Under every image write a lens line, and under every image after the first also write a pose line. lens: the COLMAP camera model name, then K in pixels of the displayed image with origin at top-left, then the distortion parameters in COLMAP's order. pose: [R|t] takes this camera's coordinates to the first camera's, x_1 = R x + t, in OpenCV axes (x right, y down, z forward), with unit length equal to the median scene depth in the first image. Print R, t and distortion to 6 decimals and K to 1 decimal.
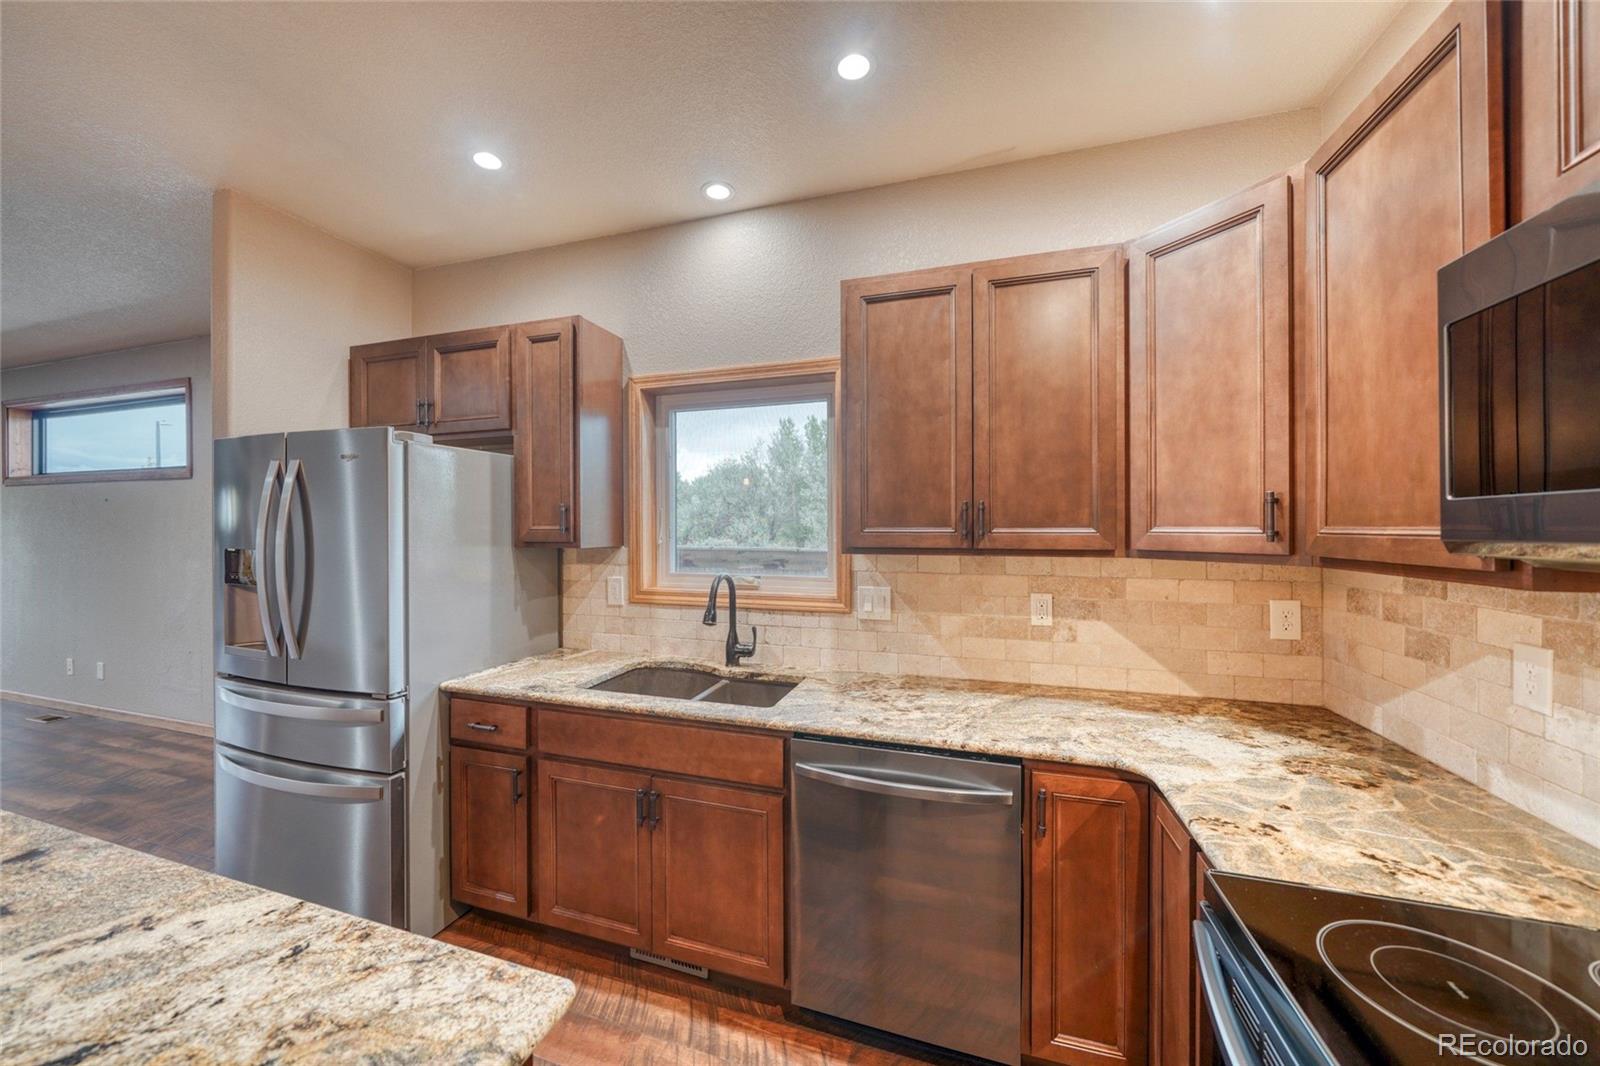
lens RADIAL K [[581.0, 0, 789.5], [0, 581.0, 528.8], [0, 0, 1]] dist [-0.005853, 0.000118]
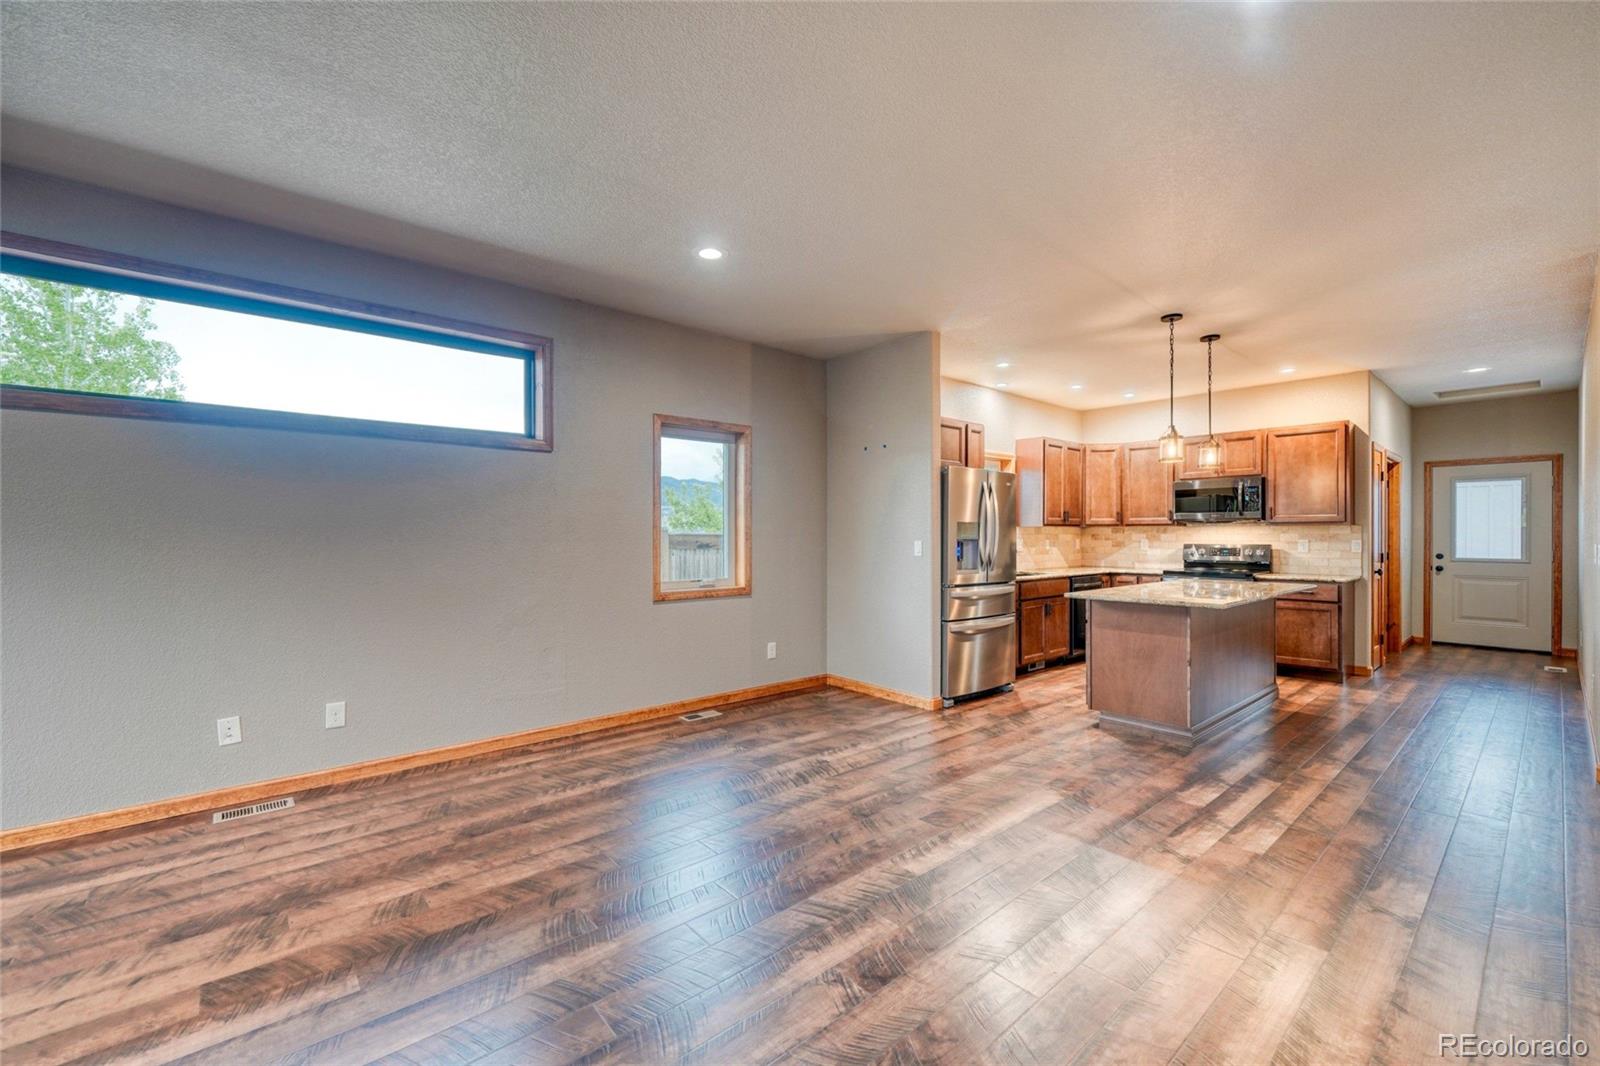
lens RADIAL K [[655.0, 0, 796.4], [0, 655.0, 535.3], [0, 0, 1]] dist [-0.002451, 0.000161]
pose [[0.517116, -0.001548, 0.855914, -3.769347], [0.002508, 0.999997, 0.000294, 0.093214], [-0.855911, 0.001995, 0.517119, 0.356482]]
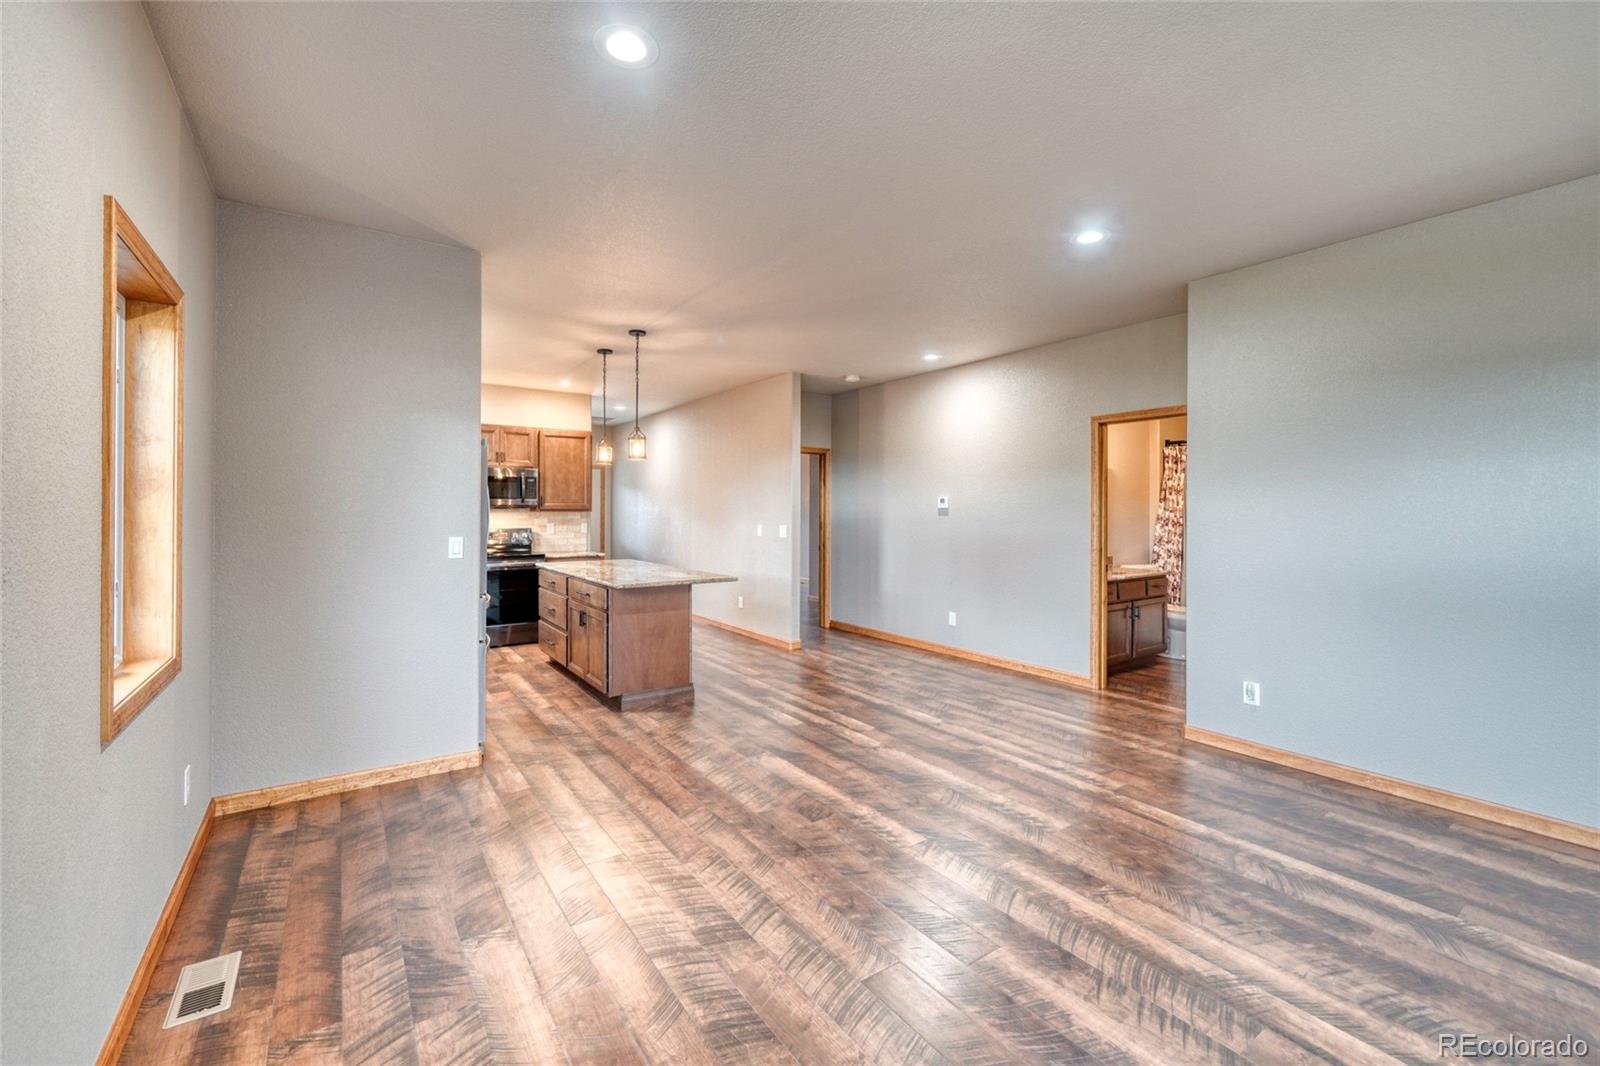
lens RADIAL K [[655.0, 0, 777.7], [0, 655.0, 509.7], [0, 0, 1]] dist [-0.002451, 0.000161]
pose [[-0.791298, -0.001020, 0.611430, -3.130849], [-0.002154, 0.999997, -0.001119, 0.039160], [-0.611427, -0.002202, -0.791298, 2.252674]]
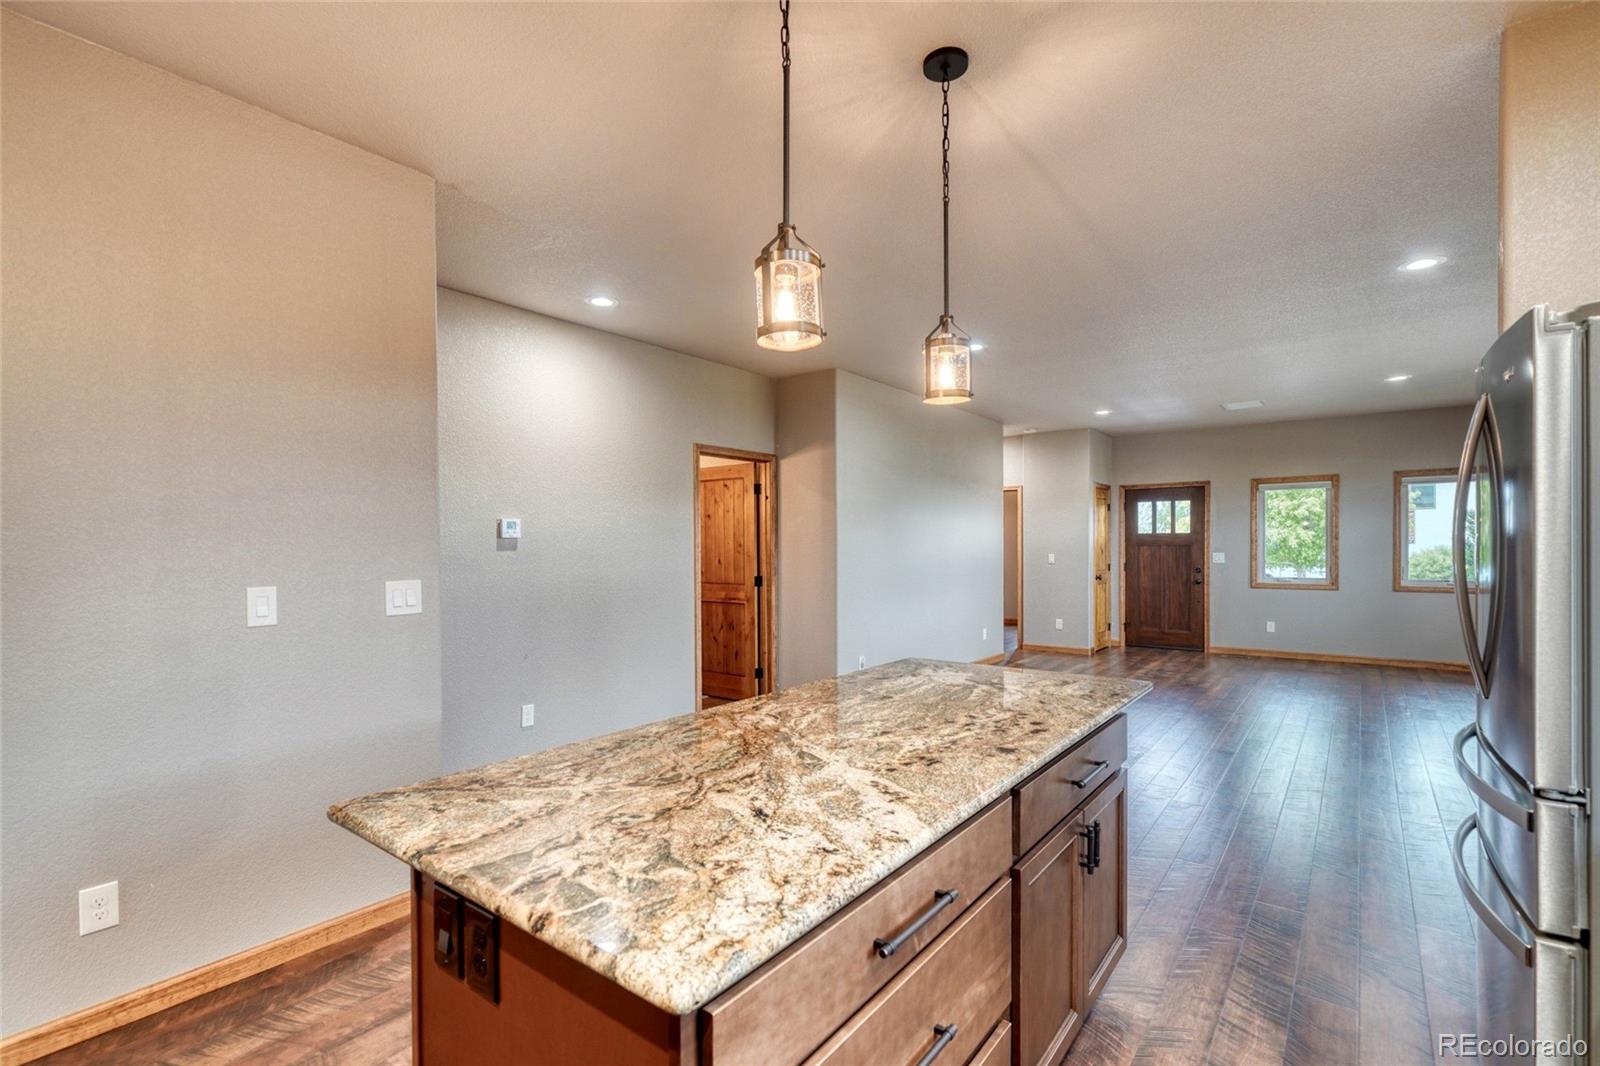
lens RADIAL K [[730.7, 0, 795.9], [0, 730.7, 549.5], [0, 0, 1]] dist [0.001976, -0.000624]
pose [[-0.339511, 0.007160, -0.940575, 0.223521], [0.003840, 0.999973, 0.006226, 0.051242], [0.940594, -0.001498, -0.339529, 0.599726]]
